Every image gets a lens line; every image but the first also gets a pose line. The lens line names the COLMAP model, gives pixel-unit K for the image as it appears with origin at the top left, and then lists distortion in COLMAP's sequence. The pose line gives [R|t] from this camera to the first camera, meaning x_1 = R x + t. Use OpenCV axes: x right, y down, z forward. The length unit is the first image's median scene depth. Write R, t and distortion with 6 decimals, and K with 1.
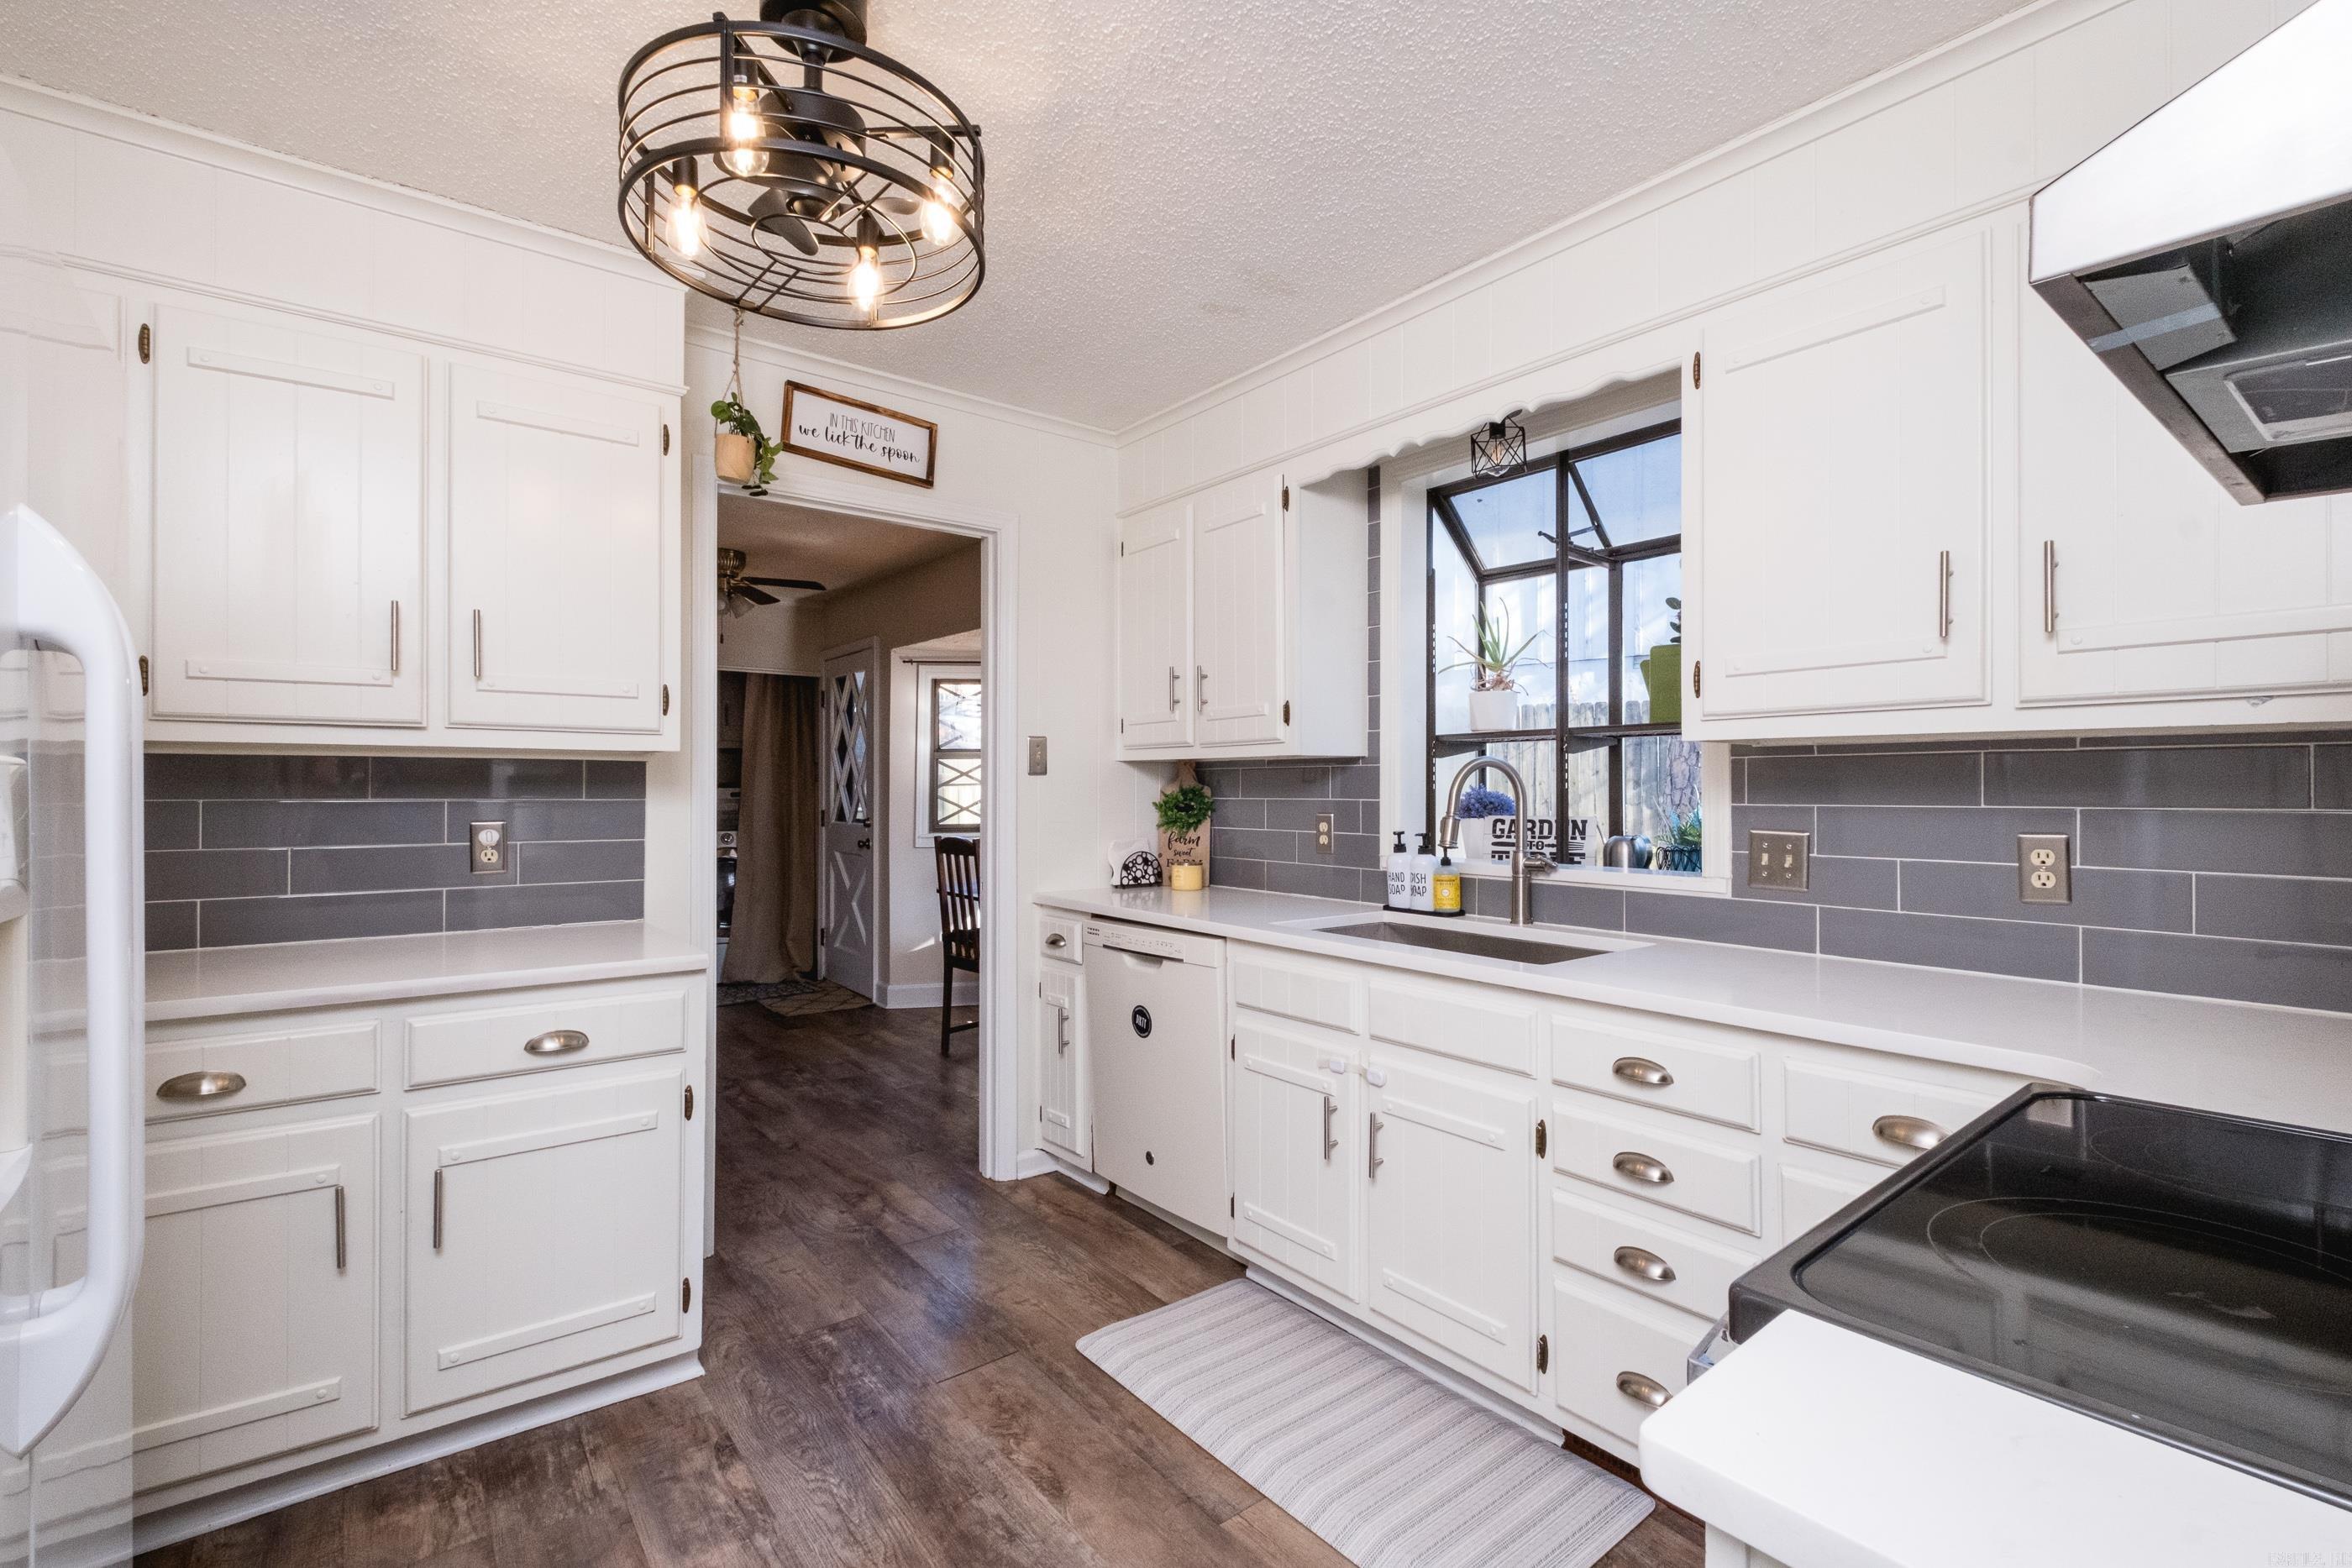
lens RADIAL K [[1048.6, 0, 1224.9], [0, 1048.6, 781.1], [0, 0, 1]] dist [-0.000321, -0.000087]
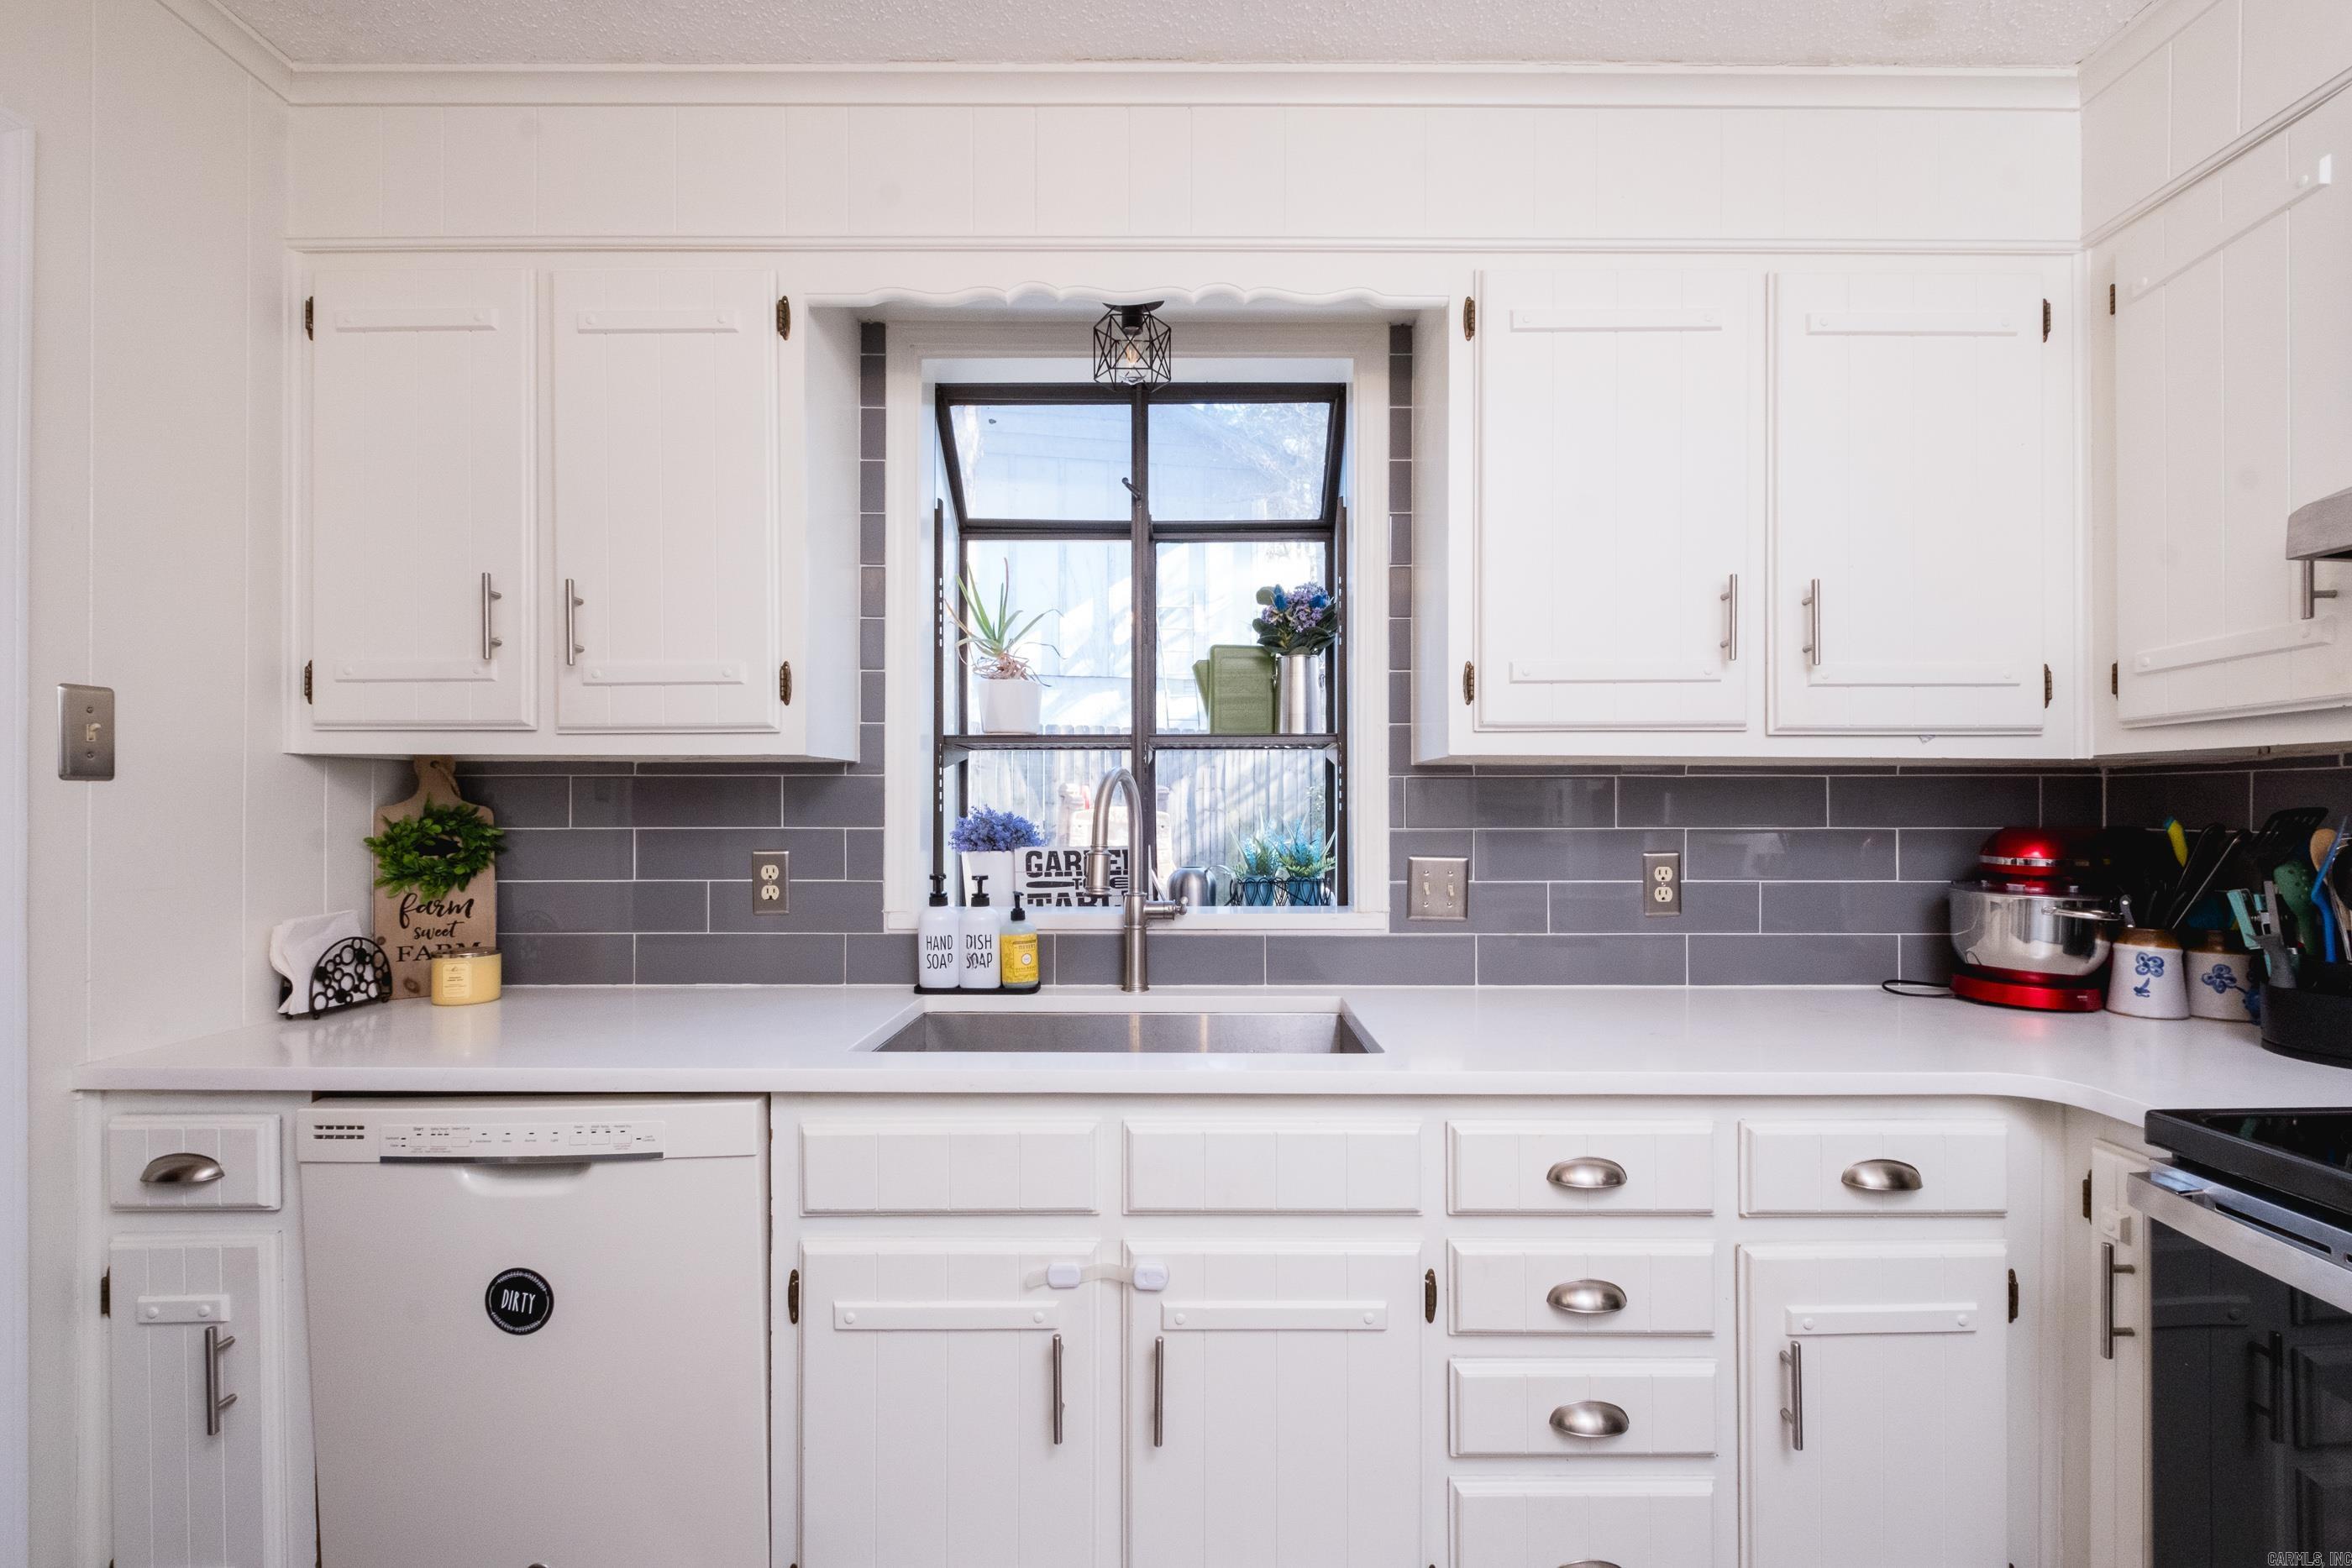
lens RADIAL K [[1014.8, 0, 1174.7], [0, 1014.8, 808.9], [0, 0, 1]] dist [0.000697, -0.000261]
pose [[0.642175, -0.000381, 0.766558, -0.220303], [-0.005837, 0.999968, 0.005387, 0.001169], [-0.766536, -0.007934, 0.642153, 0.433966]]
